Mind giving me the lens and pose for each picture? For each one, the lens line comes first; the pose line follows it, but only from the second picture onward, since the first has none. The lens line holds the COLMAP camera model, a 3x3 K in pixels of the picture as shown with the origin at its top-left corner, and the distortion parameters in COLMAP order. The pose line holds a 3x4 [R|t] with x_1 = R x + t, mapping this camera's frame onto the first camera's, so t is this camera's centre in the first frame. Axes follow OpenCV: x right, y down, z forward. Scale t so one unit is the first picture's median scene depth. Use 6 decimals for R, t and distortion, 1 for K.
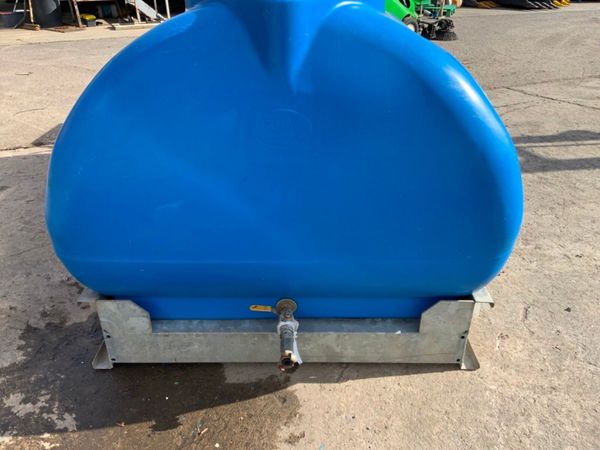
lens RADIAL K [[502.1, 0, 299.5], [0, 502.1, 213.9], [0, 0, 1]] dist [0.068801, -0.142325]
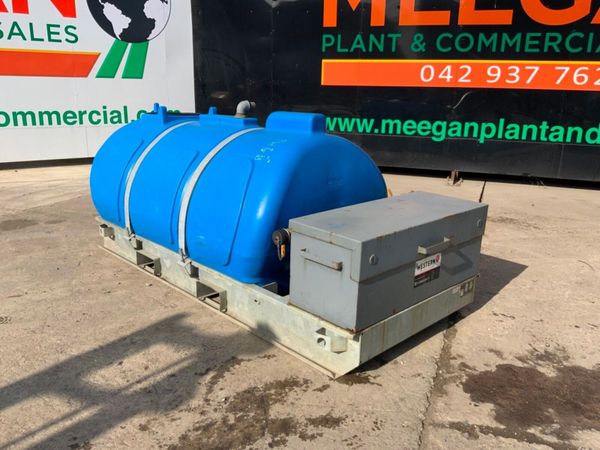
lens RADIAL K [[497.3, 0, 300.0], [0, 497.3, 225.0], [0, 0, 1]] dist [0.070614, -0.138033]
pose [[-0.714098, 0.165379, -0.680231, 1.414821], [-0.349135, 0.758087, 0.550826, -1.647638], [0.606769, 0.630836, -0.483609, 2.938124]]
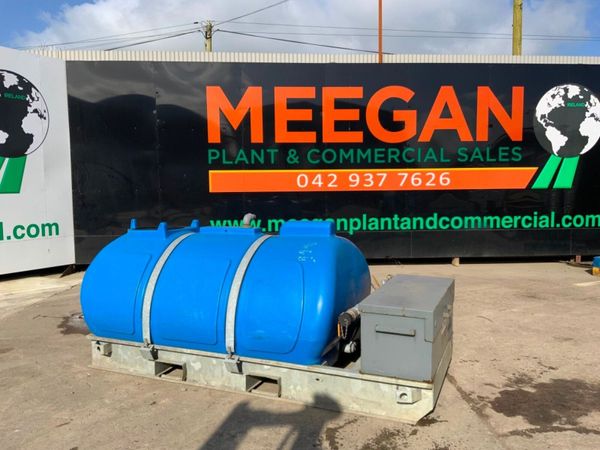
lens RADIAL K [[494.2, 0, 299.2], [0, 494.2, 226.2], [0, 0, 1]] dist [0.092237, -0.181559]
pose [[-0.390189, 0.071209, -0.917977, 2.306658], [-0.420739, 0.873033, 0.246559, -1.452482], [0.818982, 0.482434, -0.310687, 2.414637]]
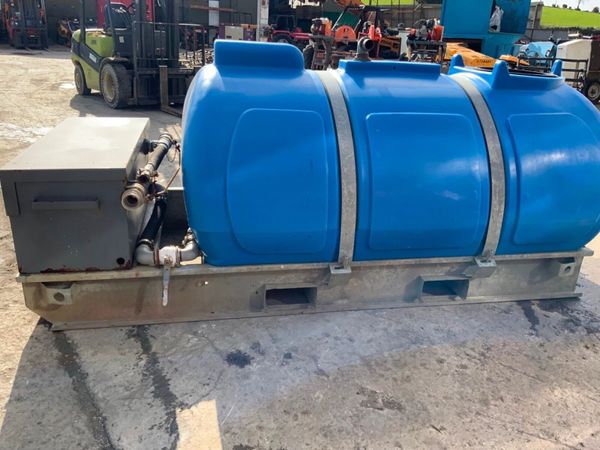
lens RADIAL K [[494.2, 0, 299.2], [0, 494.2, 226.2], [0, 0, 1]] dist [0.092237, -0.181559]
pose [[-0.197111, -0.369984, 0.907887, -1.713518], [0.407364, 0.811418, 0.419113, -1.007269], [-0.891741, 0.452452, -0.009222, 1.817530]]
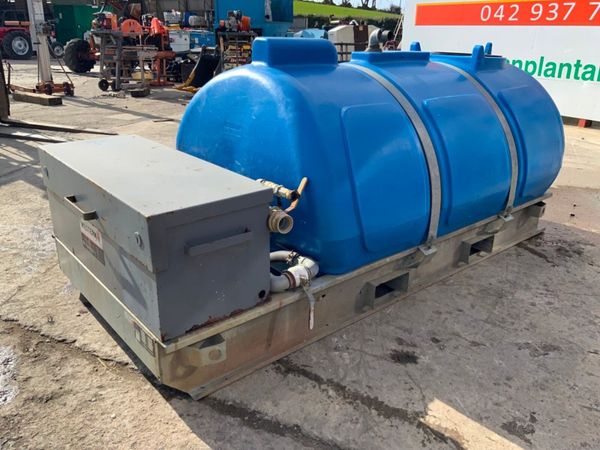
lens RADIAL K [[498.1, 0, 300.3], [0, 498.1, 226.3], [0, 0, 1]] dist [0.058470, -0.117086]
pose [[-0.646801, -0.289674, 0.705506, -1.267845], [0.333922, 0.724115, 0.603451, -1.368788], [-0.685671, 0.625897, -0.371629, 2.567860]]
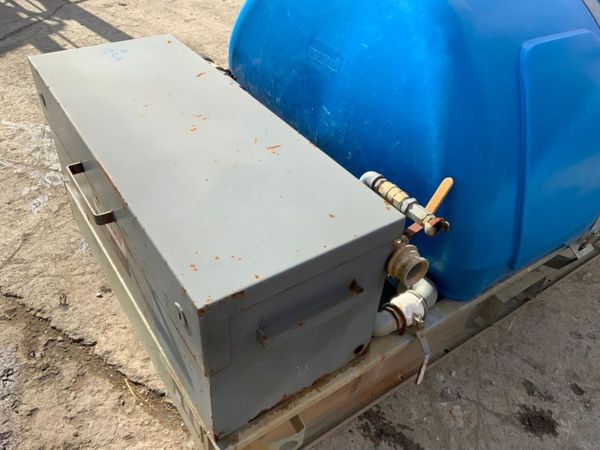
lens RADIAL K [[500.7, 0, 299.5], [0, 500.7, 226.7], [0, 0, 1]] dist [0.029612, -0.065652]
pose [[-0.569153, -0.551816, 0.609560, -0.735461], [0.320725, 0.533630, 0.782544, -1.325595], [-0.757100, 0.640888, -0.126736, 2.334647]]
